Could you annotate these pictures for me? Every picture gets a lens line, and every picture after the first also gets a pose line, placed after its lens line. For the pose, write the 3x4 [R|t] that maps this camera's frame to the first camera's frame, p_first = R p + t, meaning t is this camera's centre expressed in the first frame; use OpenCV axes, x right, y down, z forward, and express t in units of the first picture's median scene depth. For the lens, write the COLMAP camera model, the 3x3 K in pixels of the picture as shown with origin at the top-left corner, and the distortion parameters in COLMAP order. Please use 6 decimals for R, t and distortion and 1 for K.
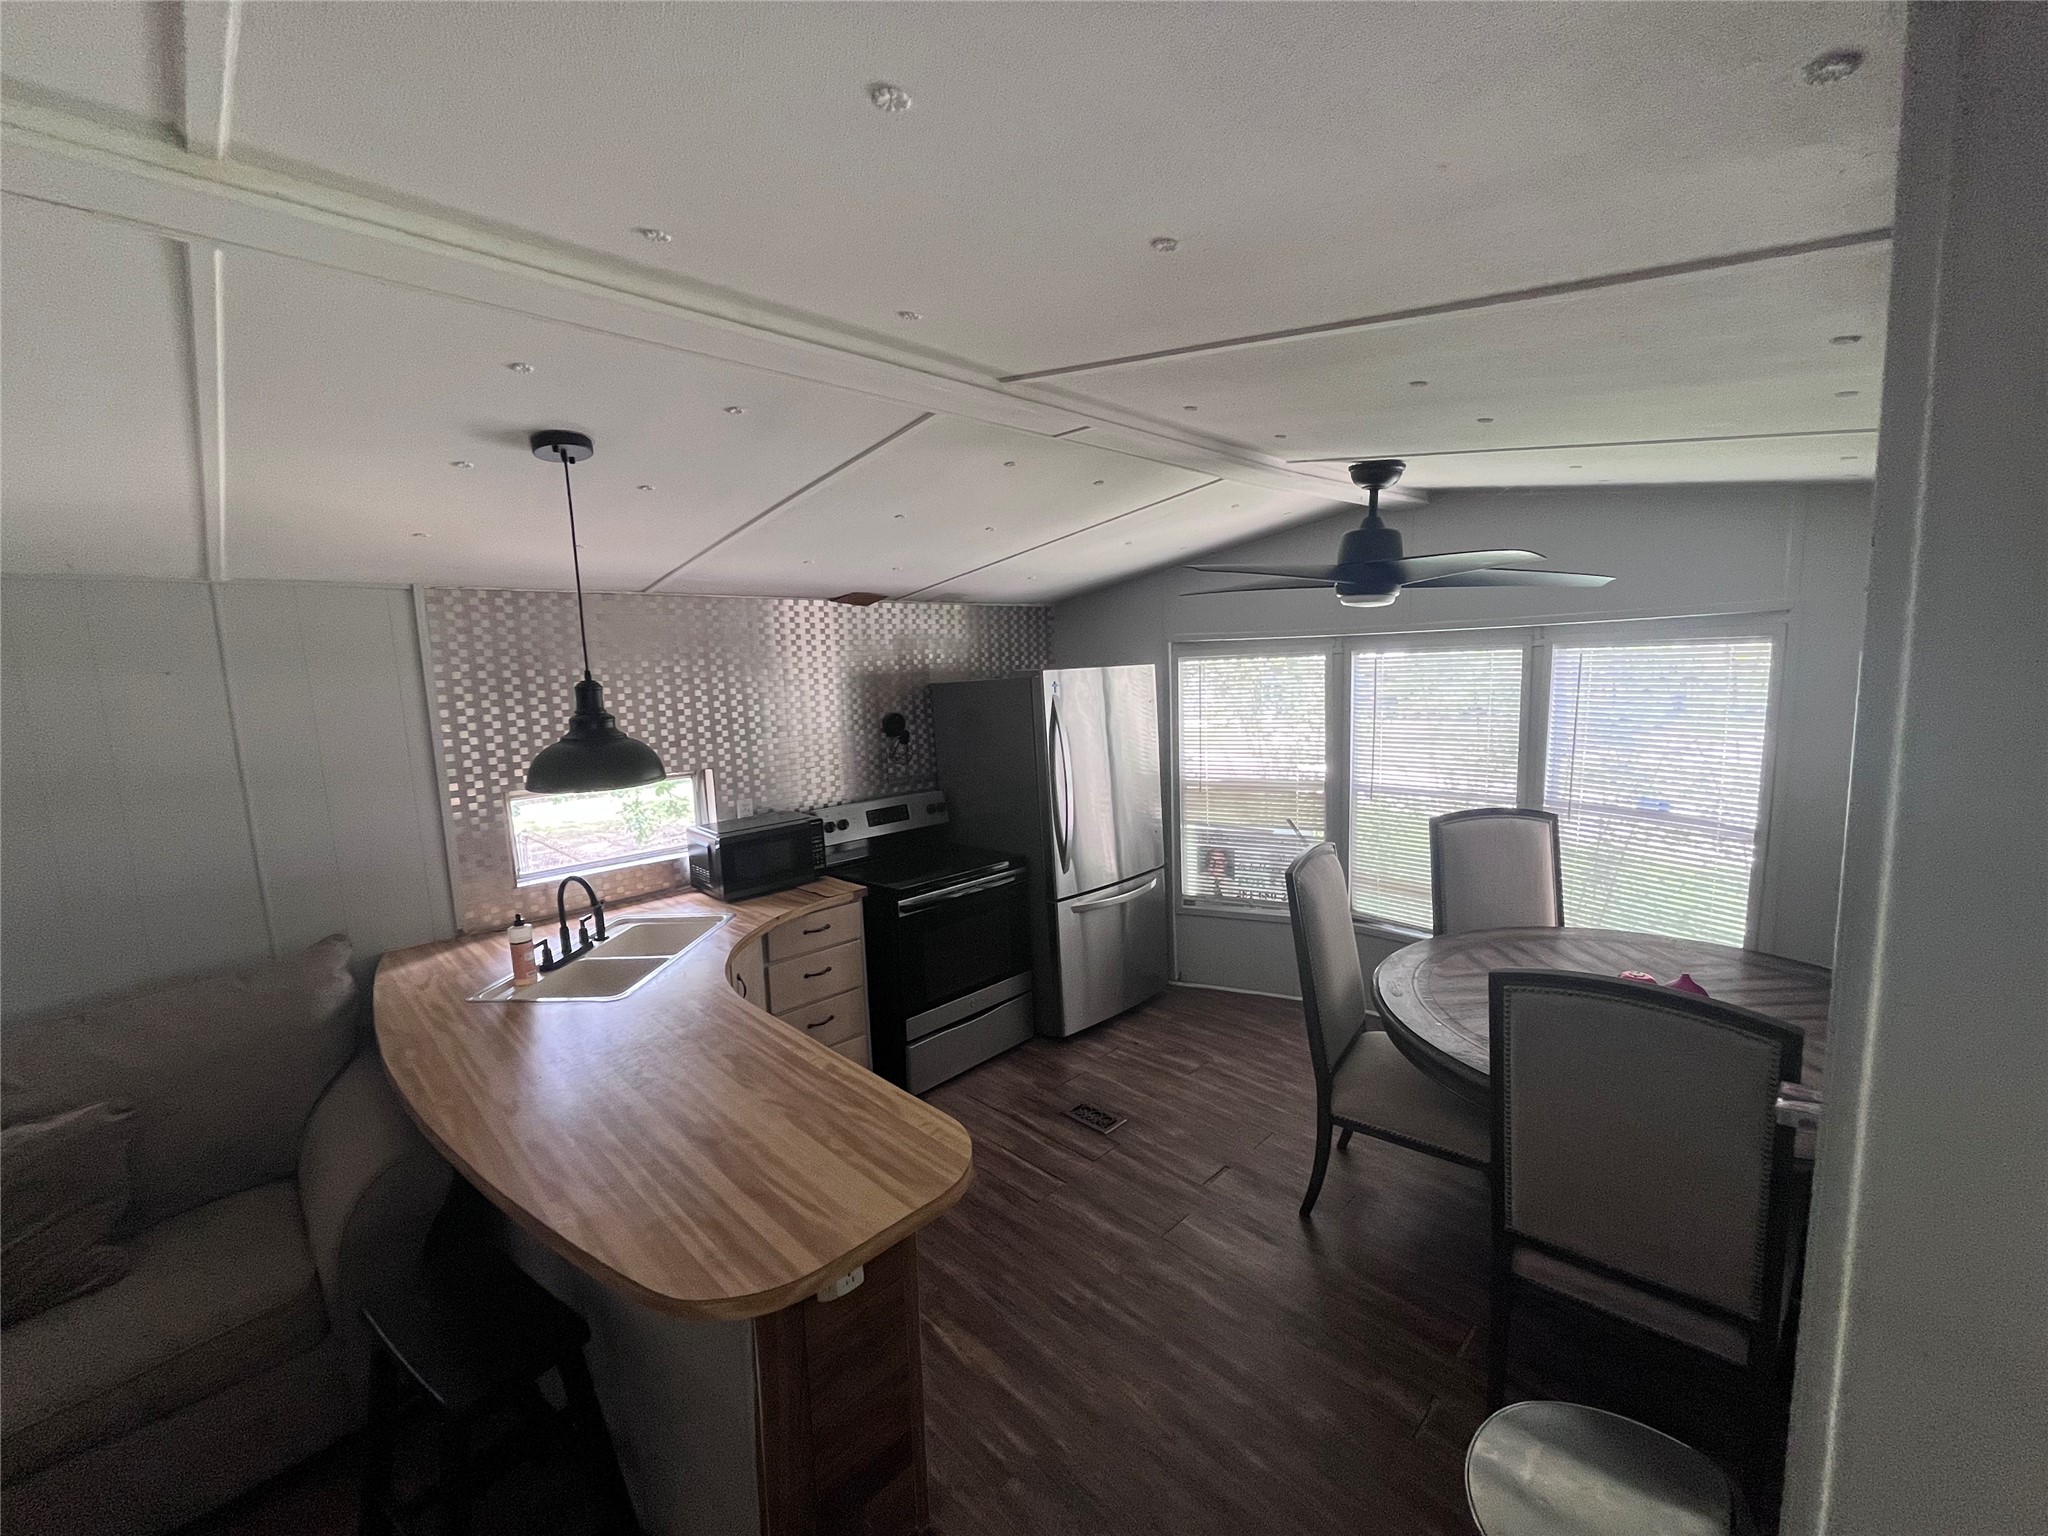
lens RADIAL K [[831.9, 0, 1024.0], [0, 831.9, 768.0], [0, 0, 1]] dist [-0.003676, -0.000189]
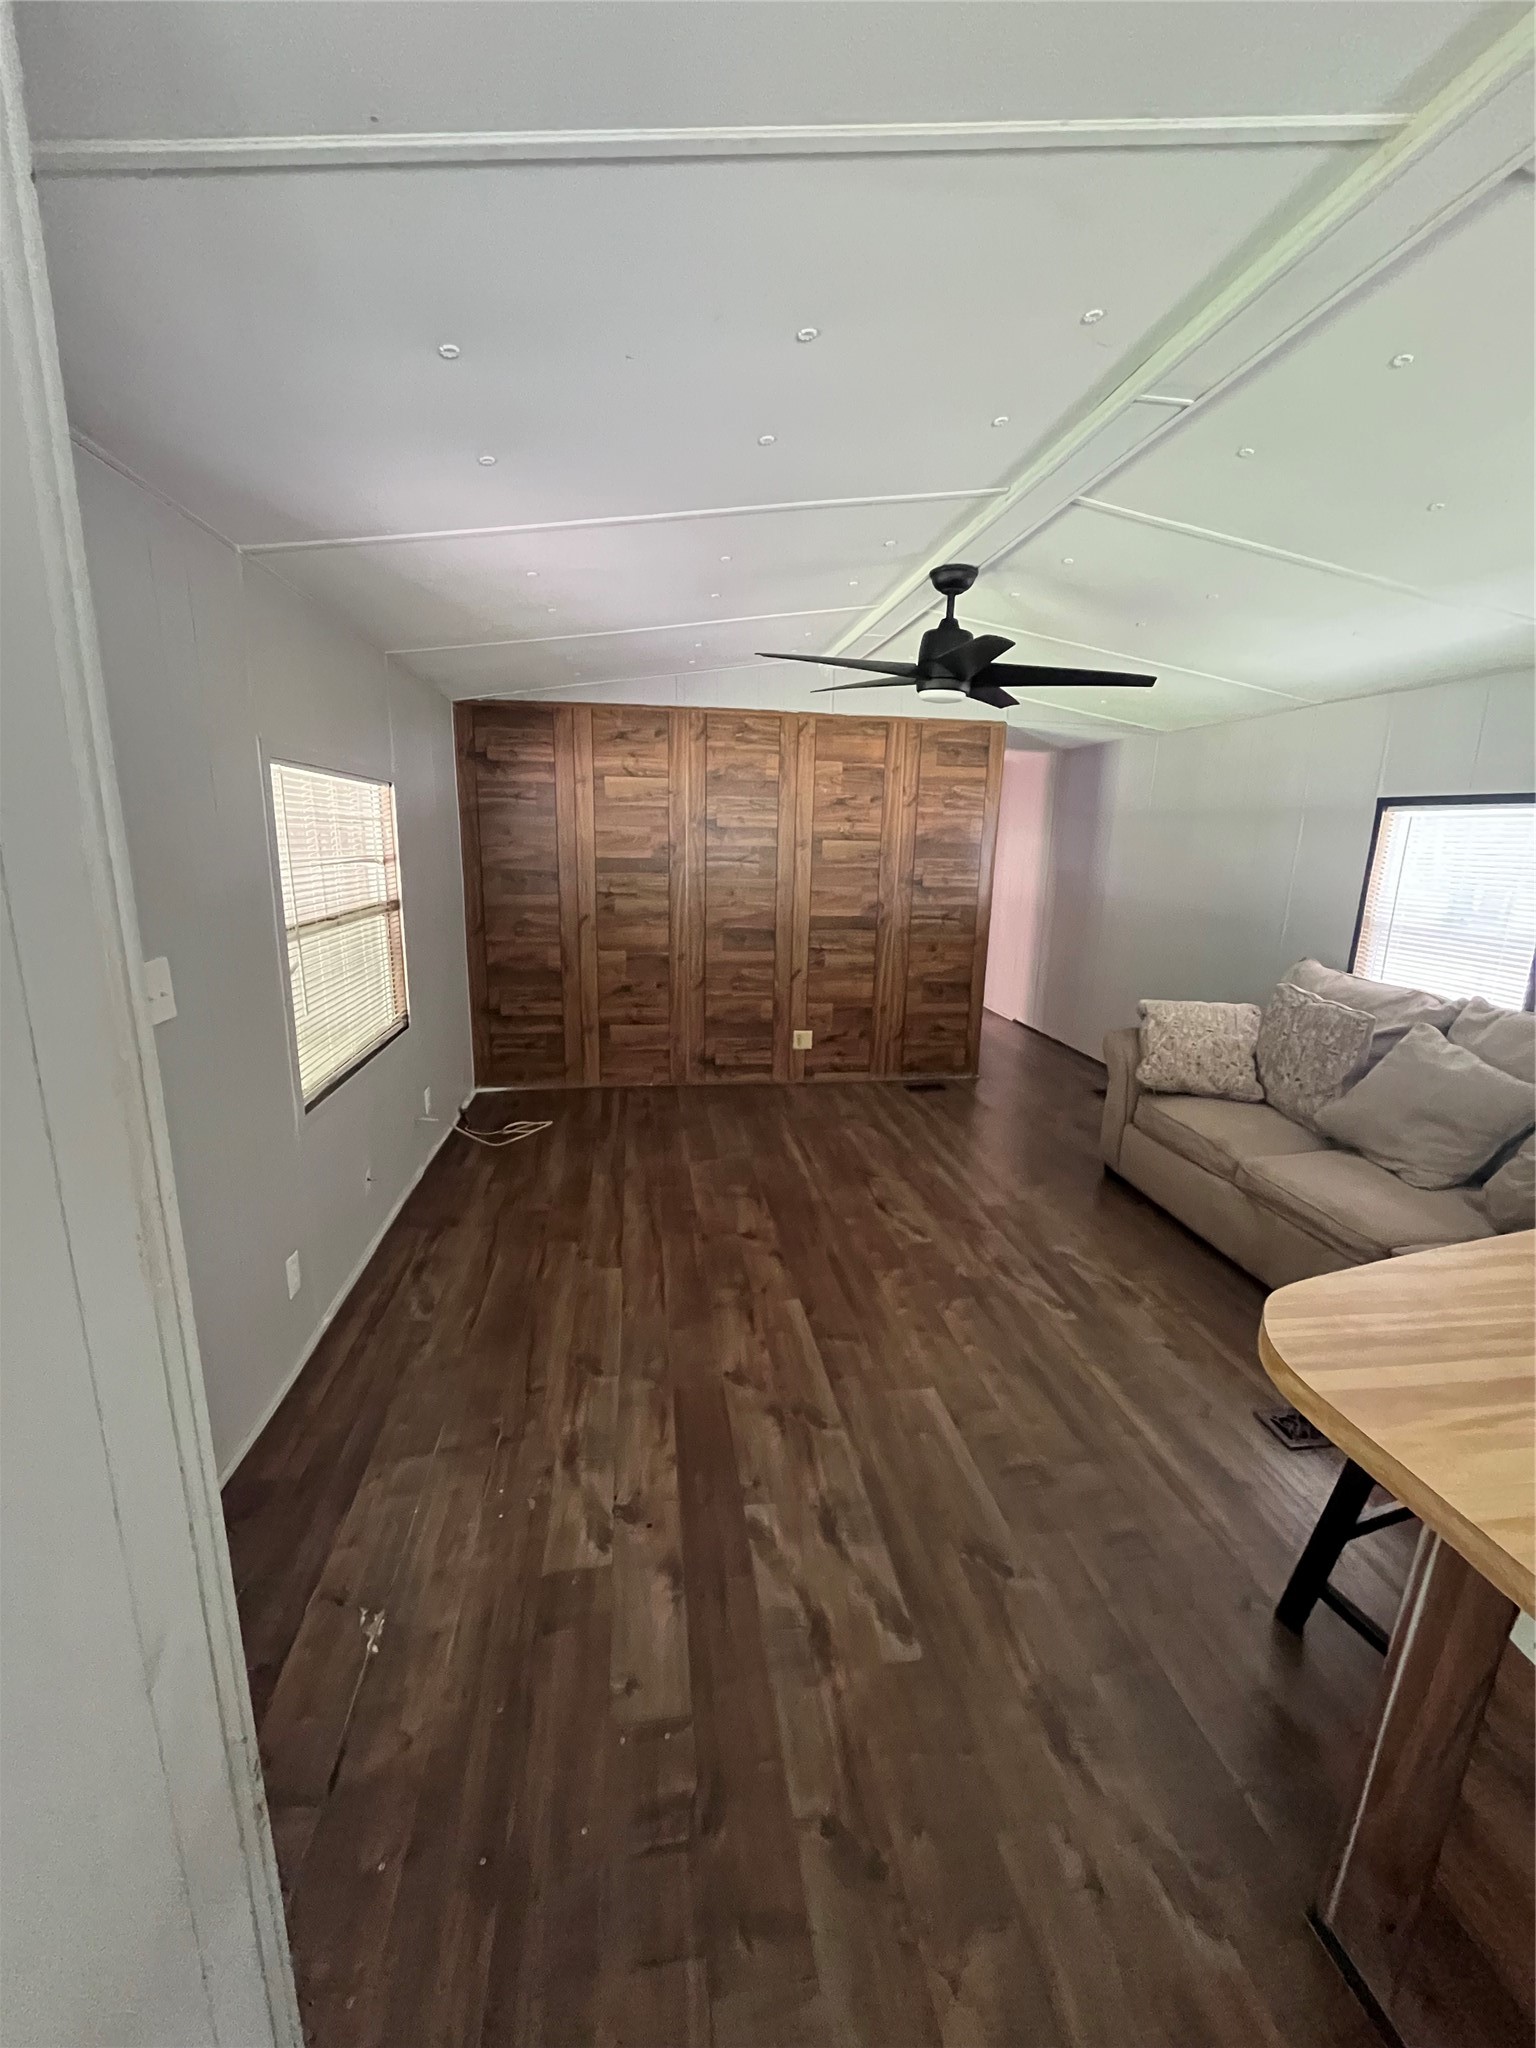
lens RADIAL K [[831.9, 0, 768.0], [0, 831.9, 1024.0], [0, 0, 1]] dist [-0.003676, -0.000189]
pose [[-0.587812, 0.203688, -0.782936, 0.346818], [-0.108950, 0.939037, 0.326097, 0.083363], [0.801628, 0.276985, -0.529785, 0.605695]]
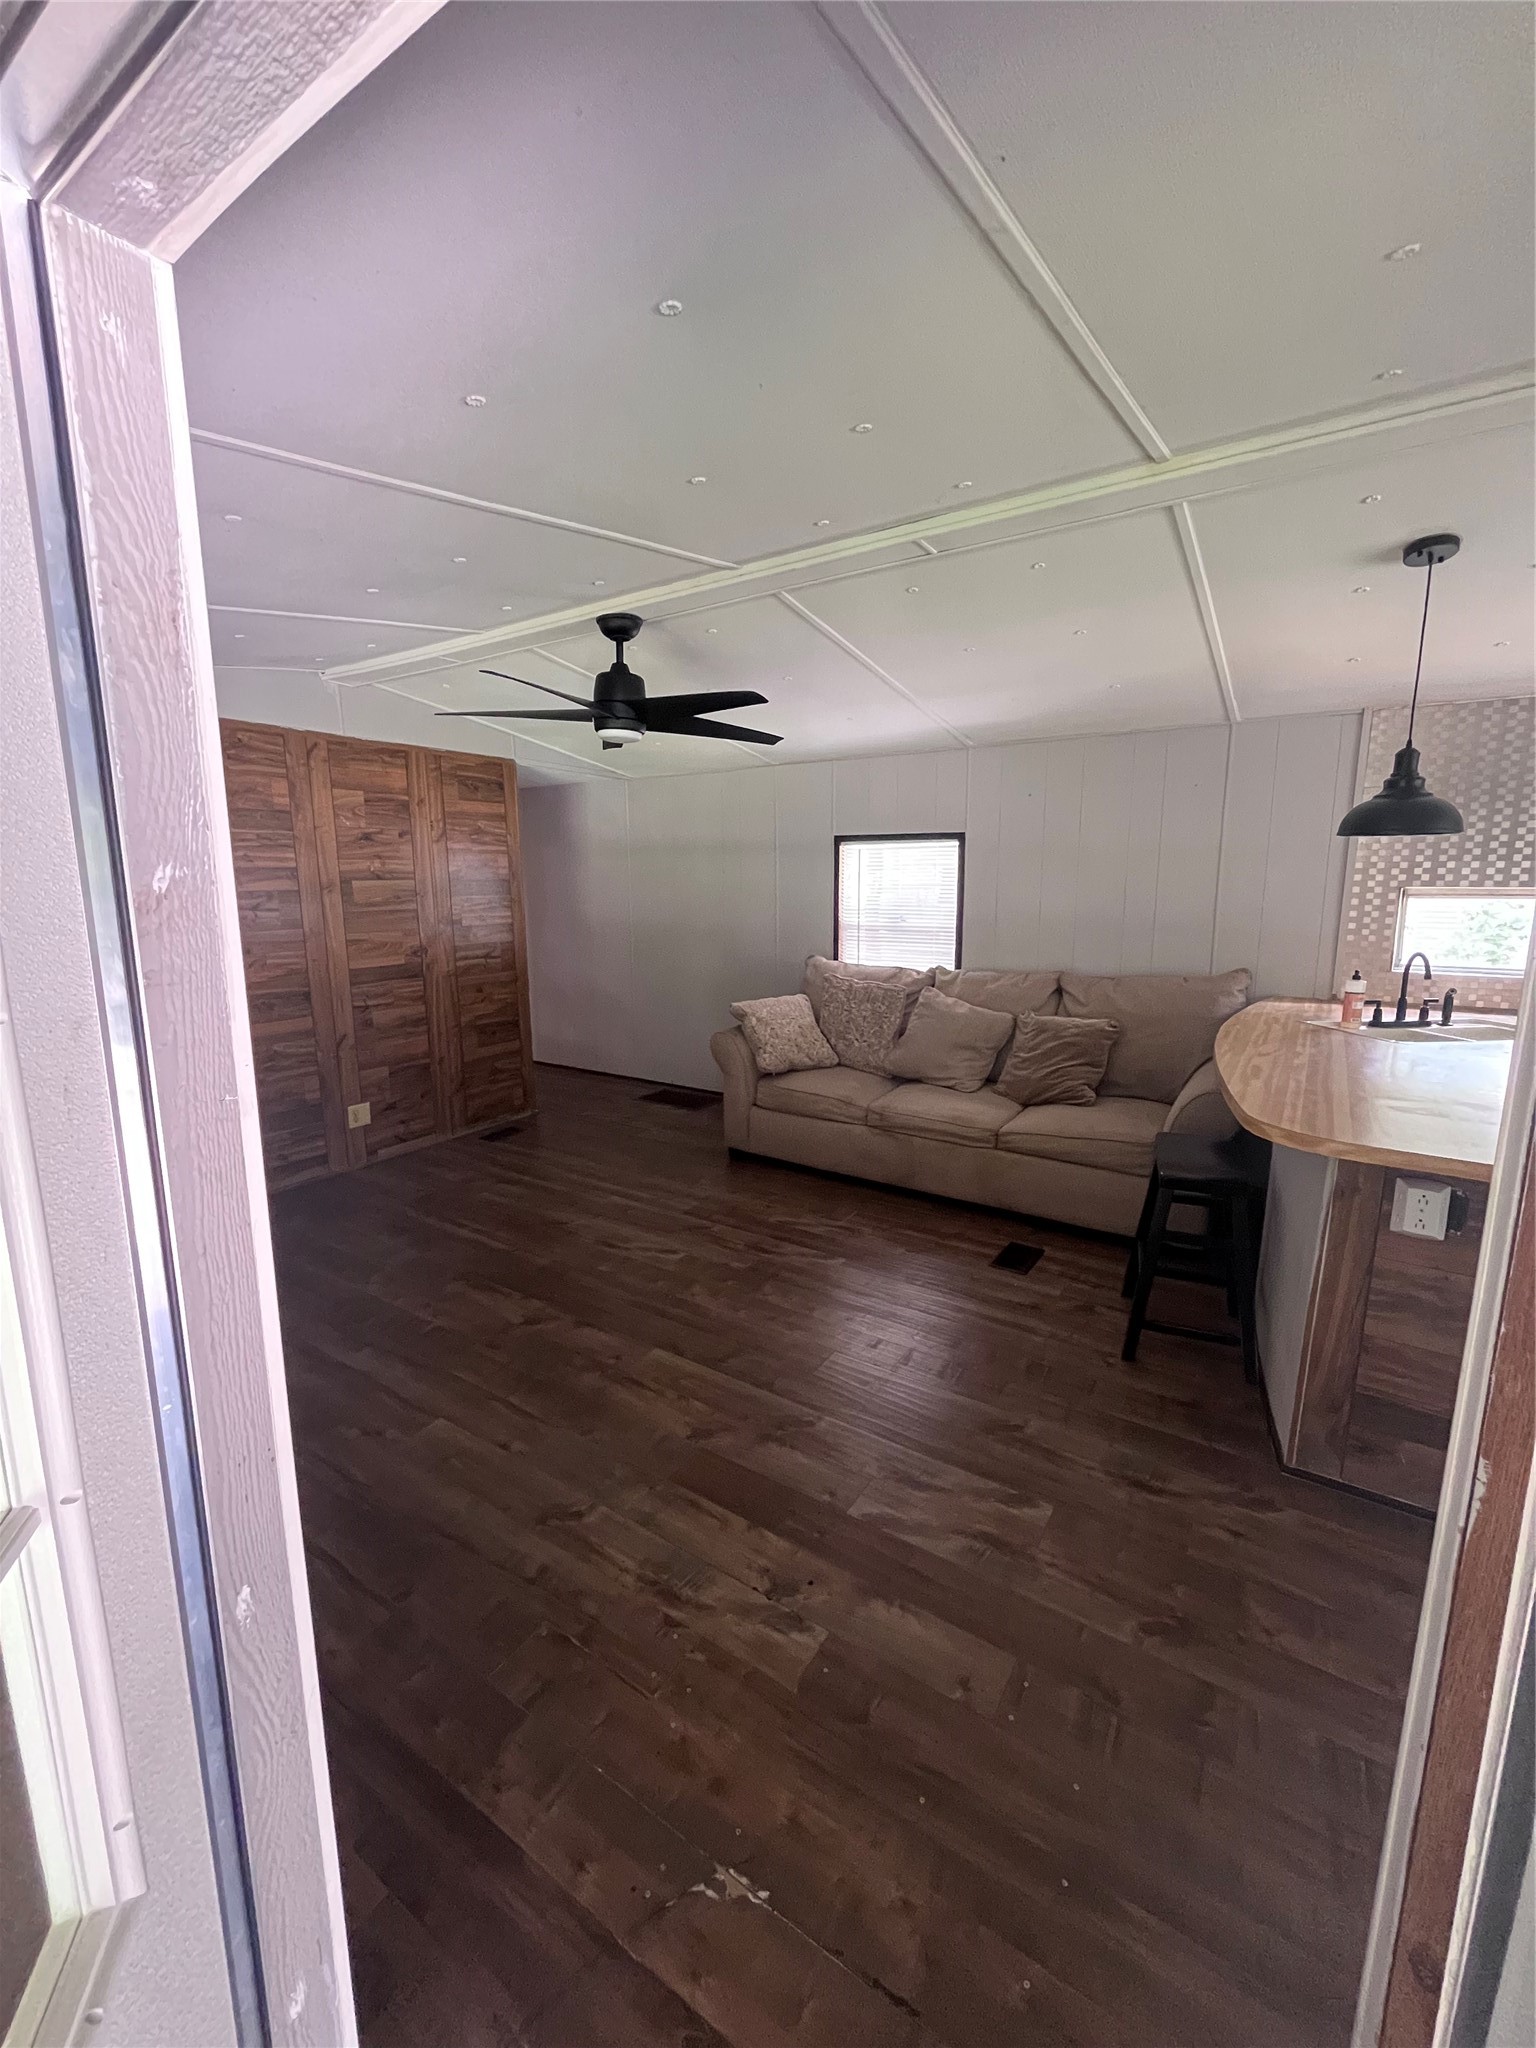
lens RADIAL K [[831.9, 0, 768.0], [0, 831.9, 1024.0], [0, 0, 1]] dist [-0.003676, -0.000189]
pose [[0.207863, 0.204594, -0.956522, 0.533543], [-0.131008, 0.974894, 0.180054, 0.195291], [0.969345, 0.087885, 0.229448, -0.159792]]
